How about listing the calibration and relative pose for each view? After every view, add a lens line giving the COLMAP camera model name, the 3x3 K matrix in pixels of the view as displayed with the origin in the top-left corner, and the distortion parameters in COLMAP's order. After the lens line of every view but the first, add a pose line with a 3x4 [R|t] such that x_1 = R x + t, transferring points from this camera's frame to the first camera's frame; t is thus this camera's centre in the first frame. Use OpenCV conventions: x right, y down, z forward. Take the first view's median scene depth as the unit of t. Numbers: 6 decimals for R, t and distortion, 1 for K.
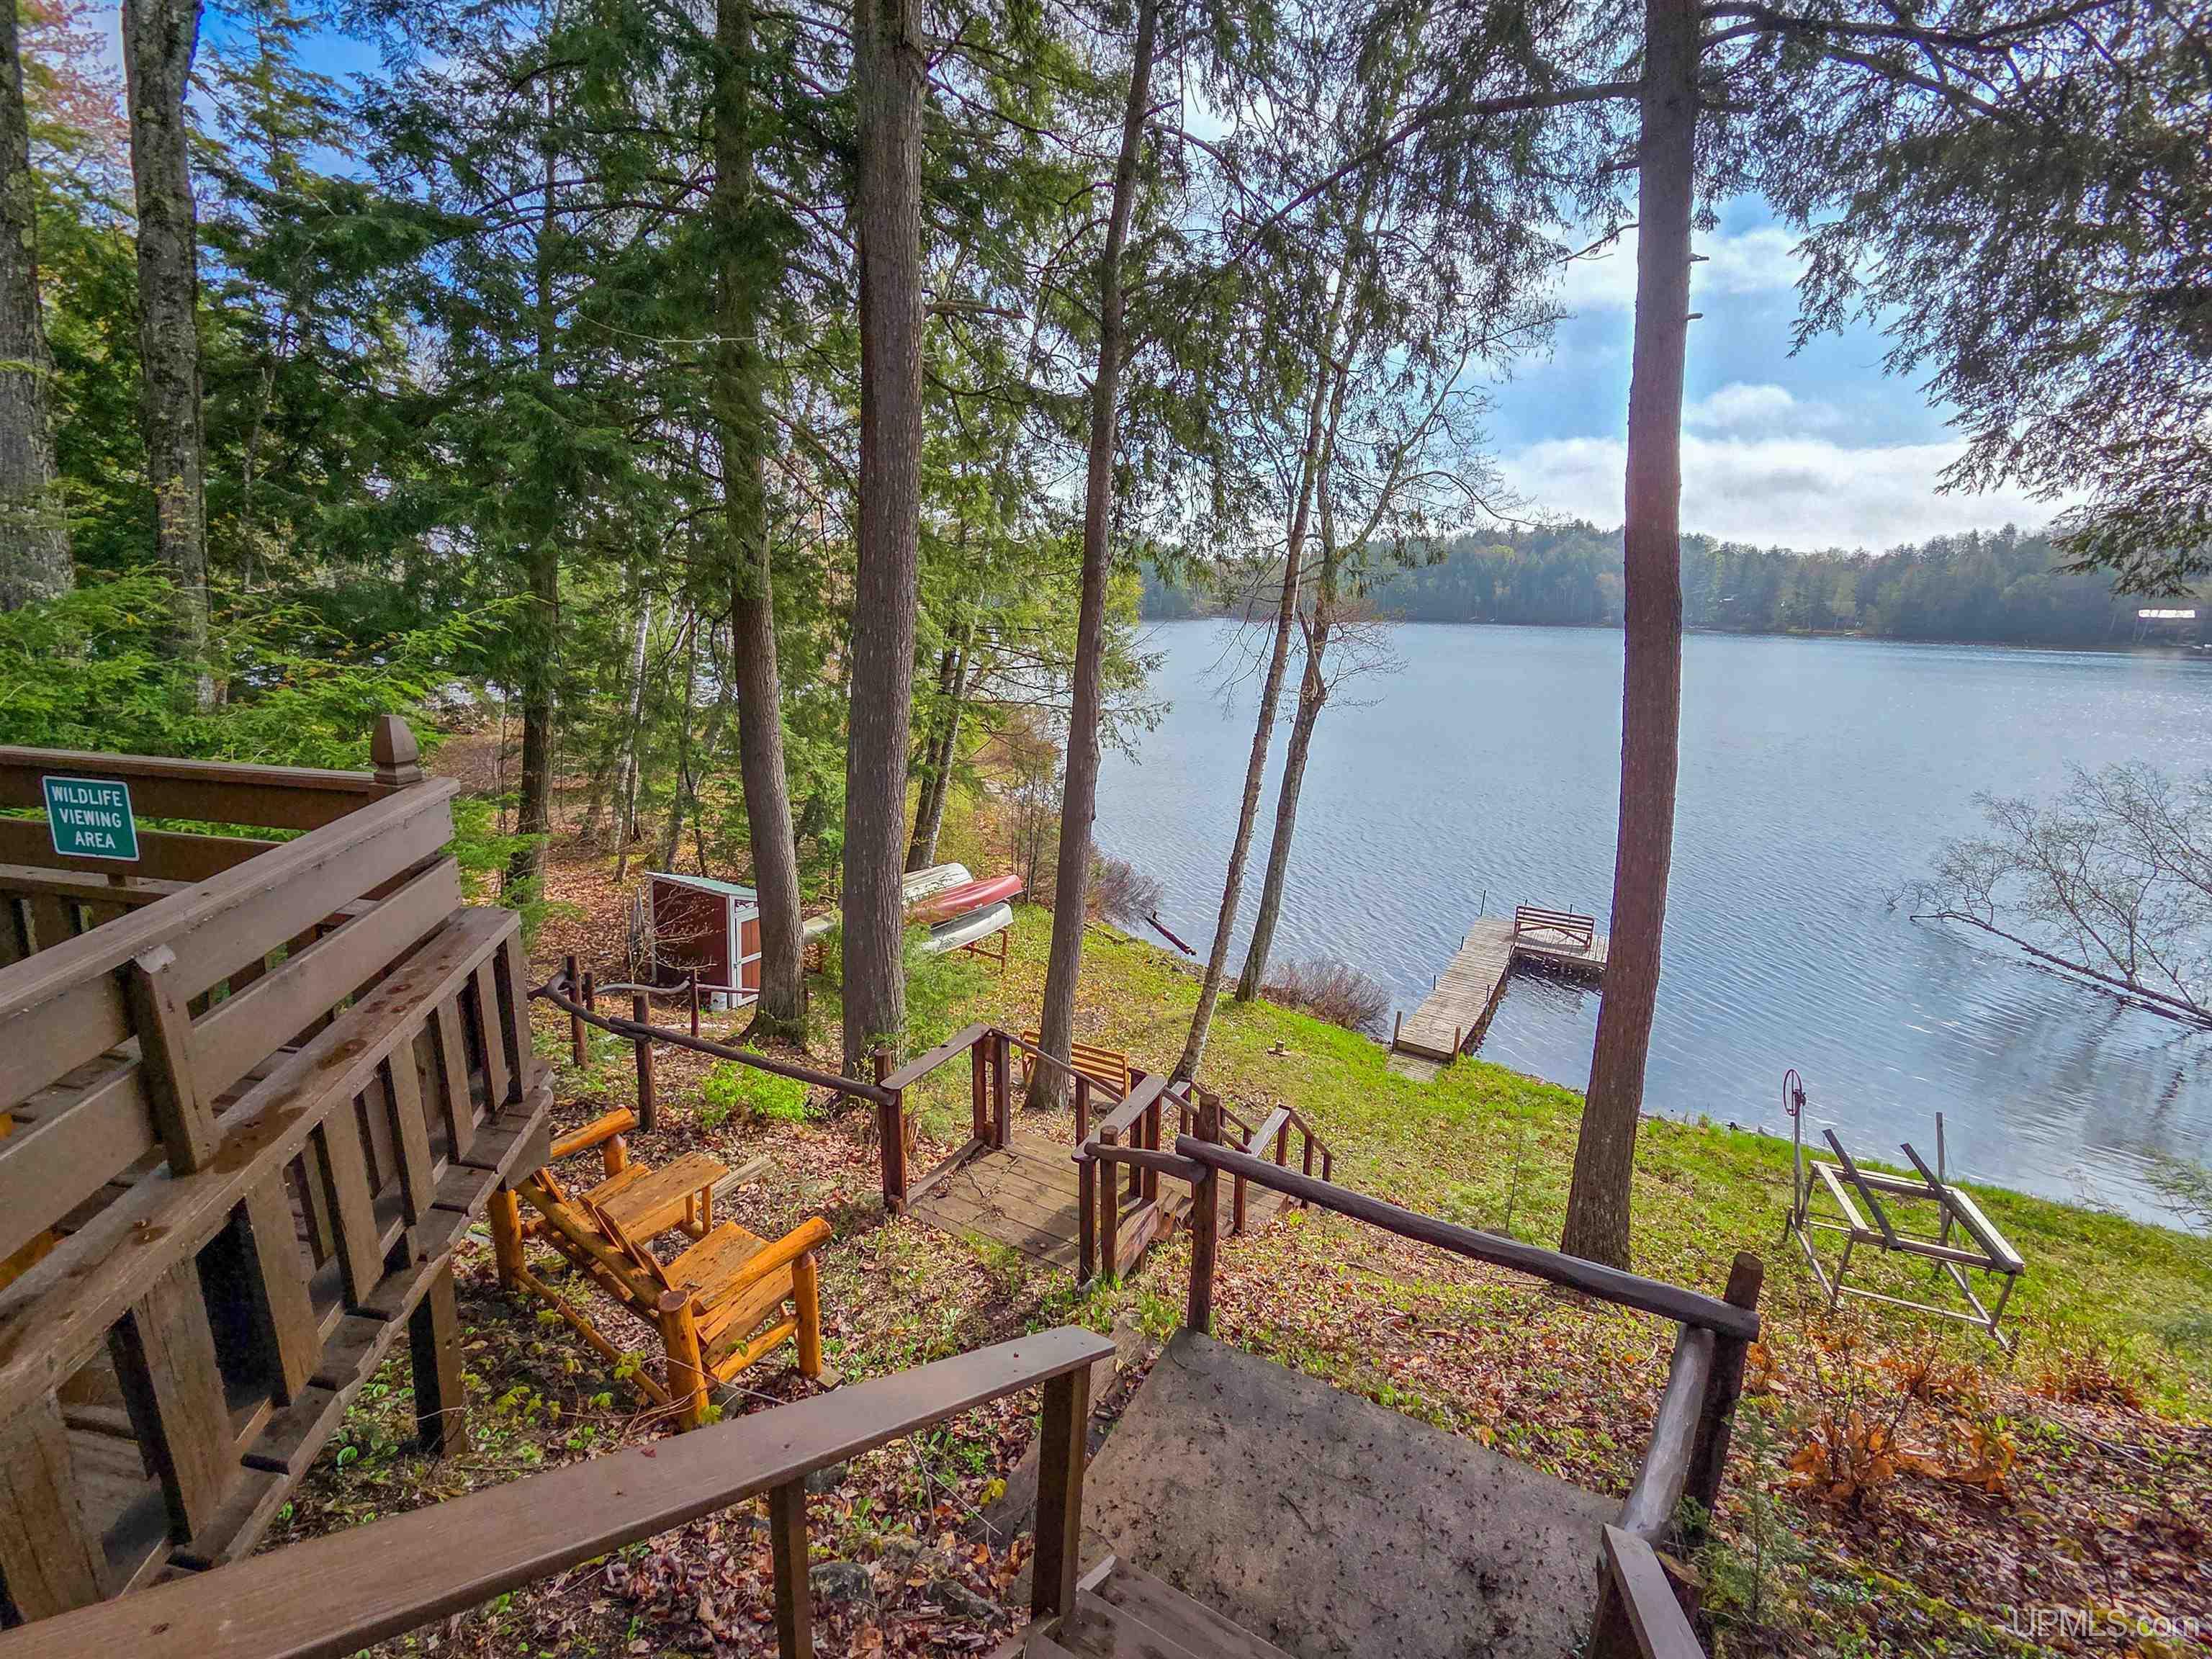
lens RADIAL K [[909.6, 0, 1101.7], [0, 909.6, 825.7], [0, 0, 1]] dist [0.001710, -0.000775]
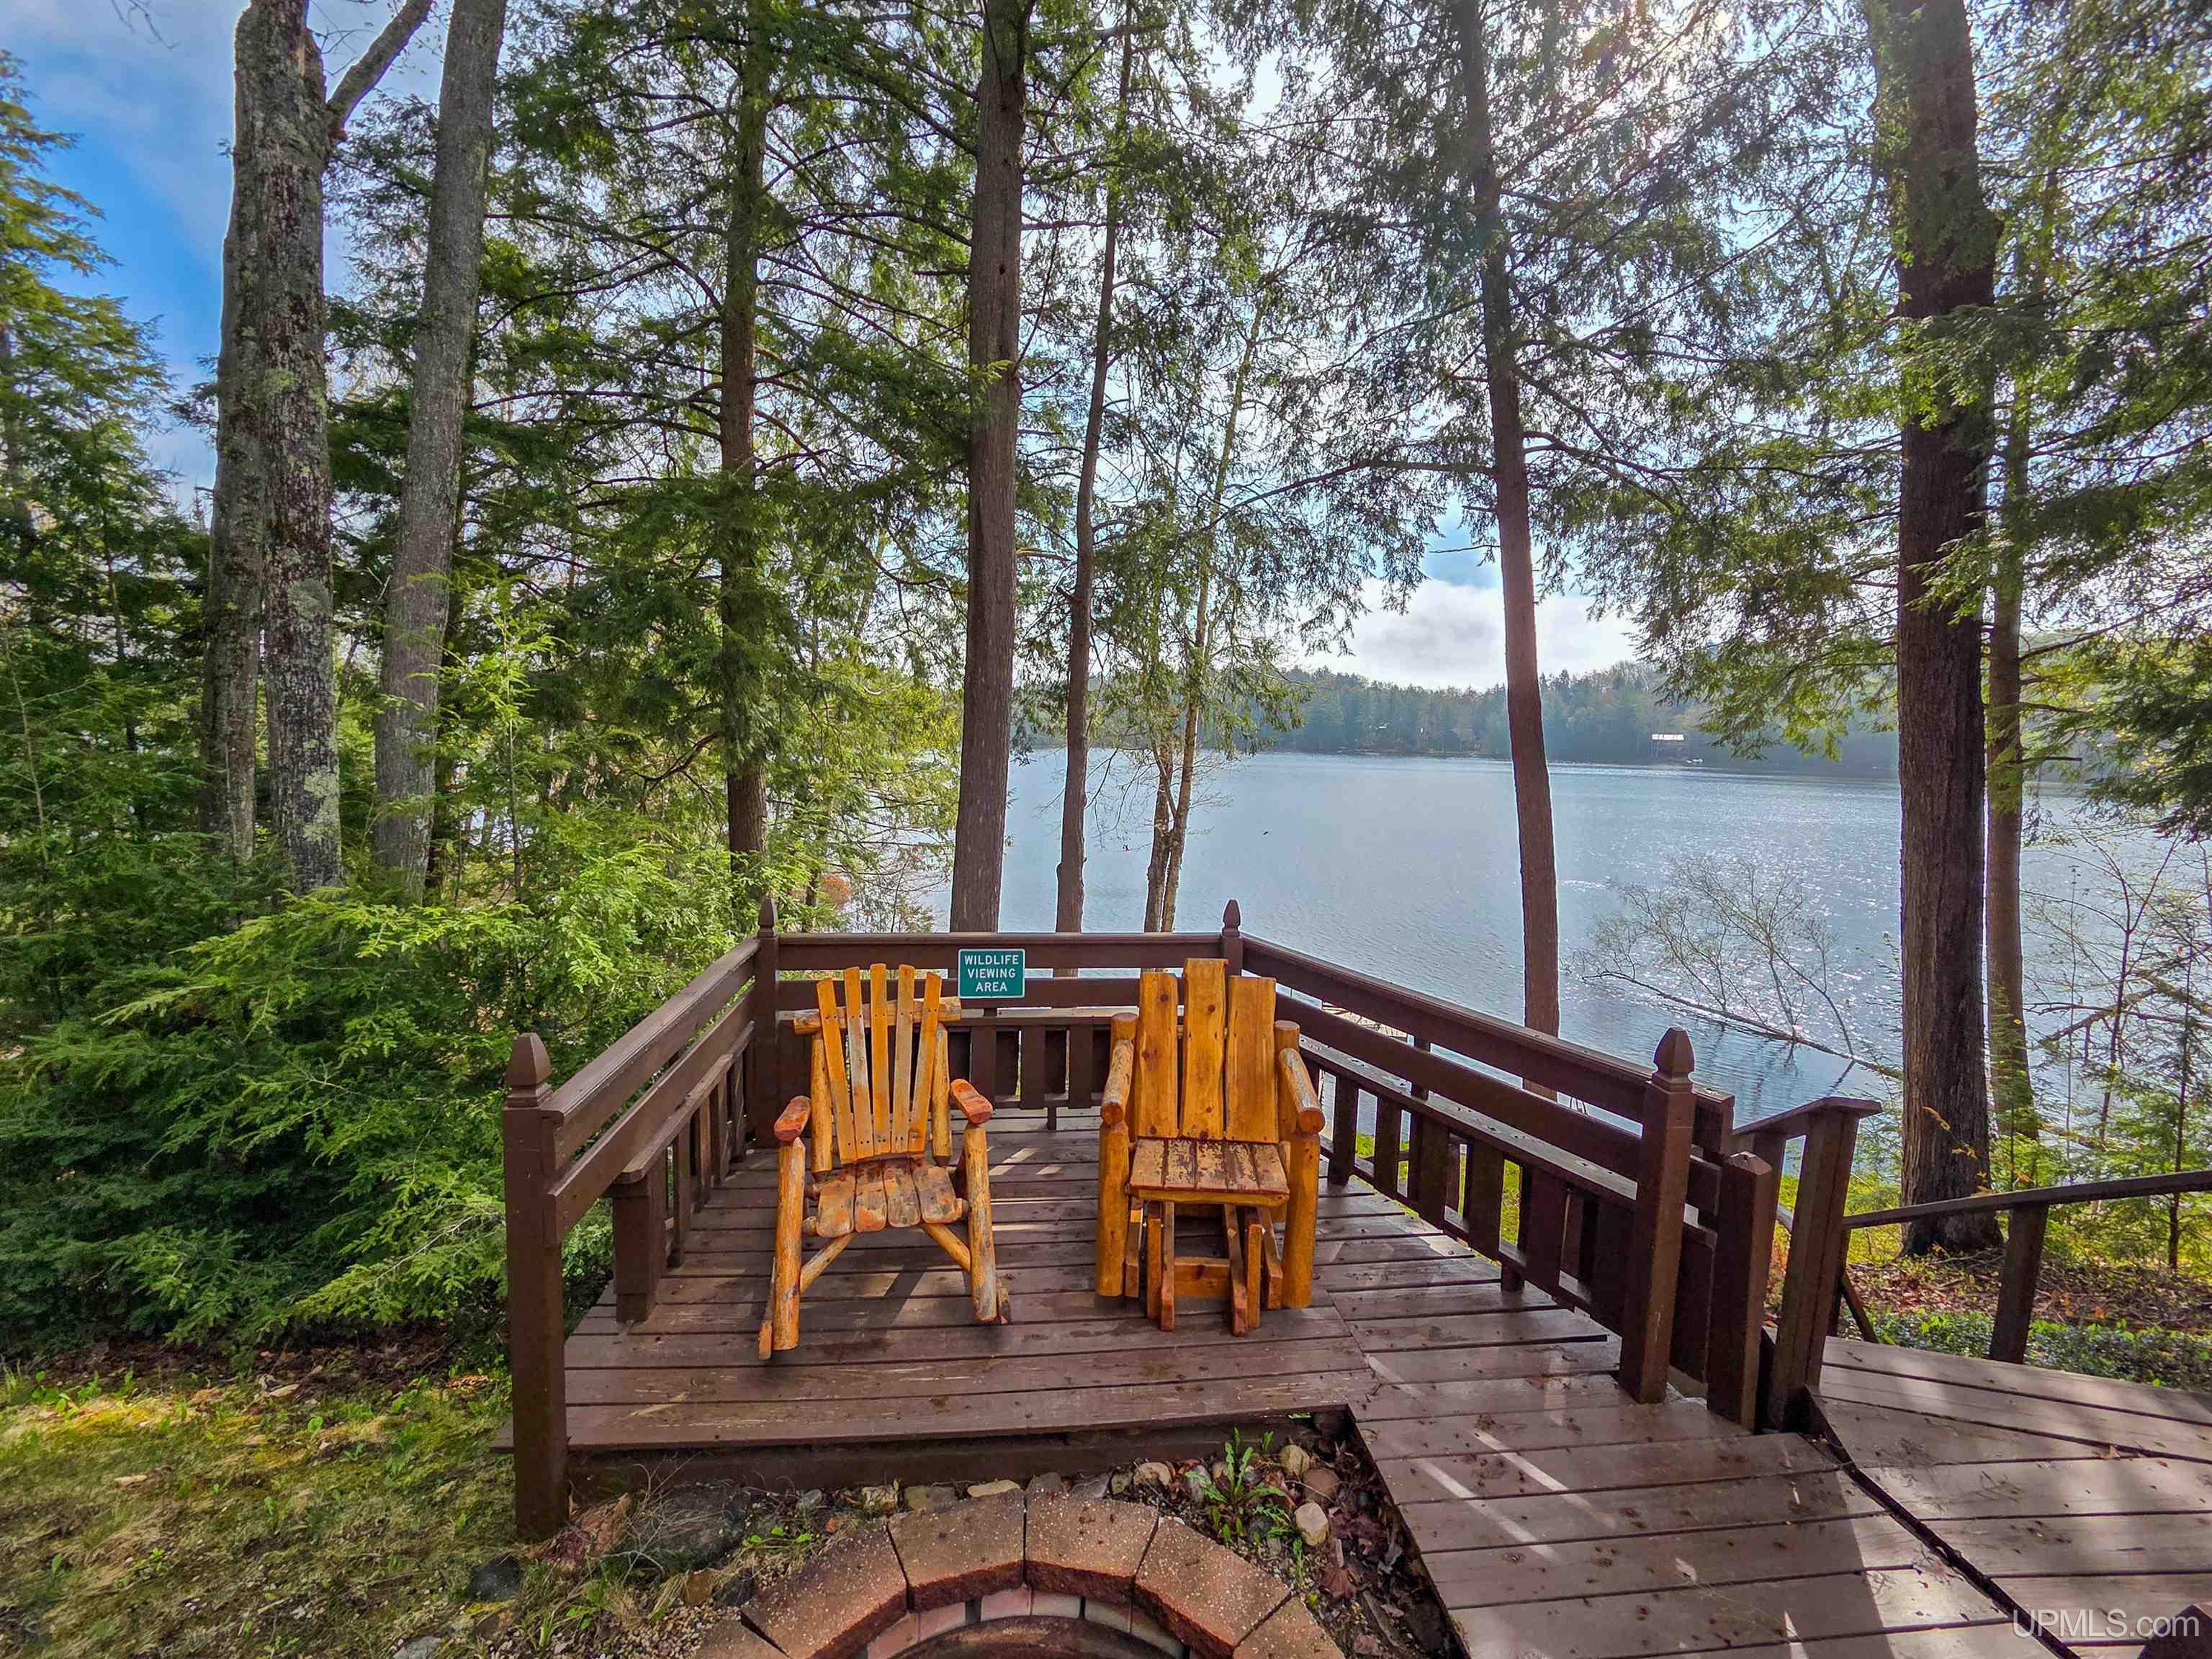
lens RADIAL K [[909.6, 0, 1120.2], [0, 909.6, 817.0], [0, 0, 1]] dist [0.001710, -0.000775]
pose [[0.951944, -0.032847, 0.304505, -0.176763], [0.076778, 0.988079, -0.133438, -0.006392], [-0.296492, 0.150405, 0.943118, -0.083407]]
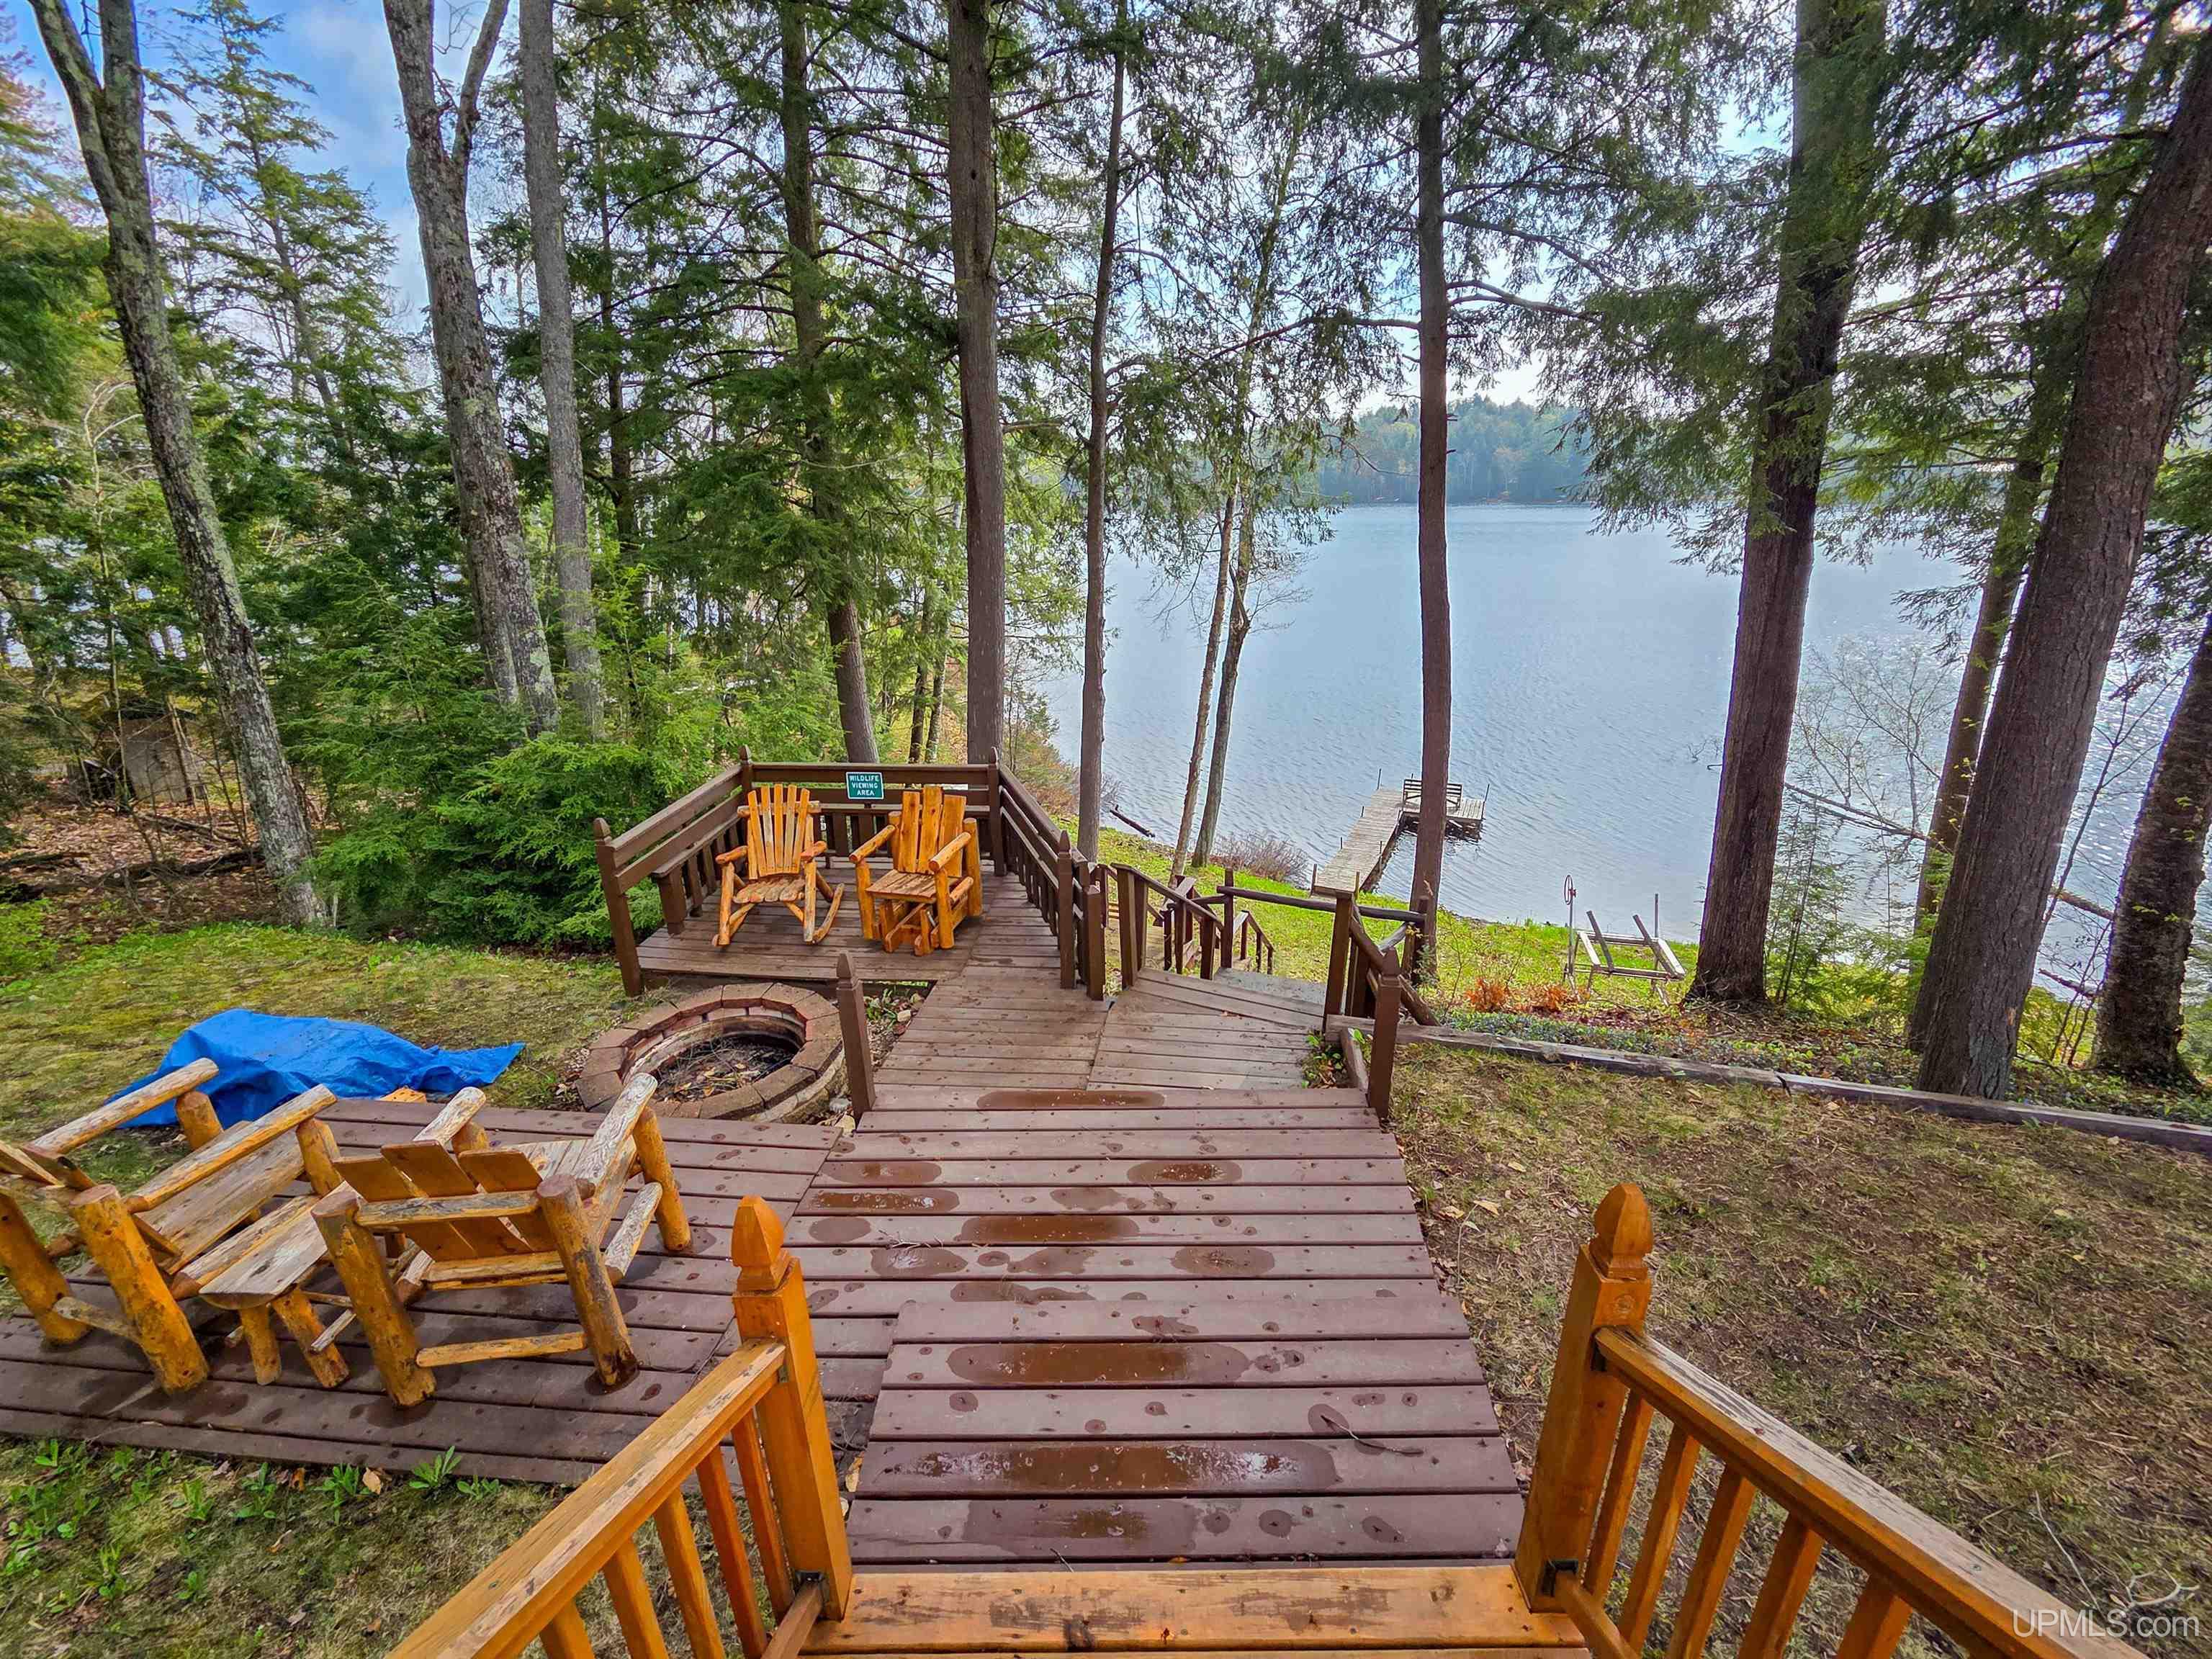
lens RADIAL K [[909.6, 0, 1116.5], [0, 909.6, 818.7], [0, 0, 1]] dist [0.001710, -0.000775]
pose [[0.992739, -0.074908, 0.094115, -0.075823], [0.064836, 0.992264, 0.105871, -0.020767], [-0.101317, -0.099000, 0.989916, -0.259047]]
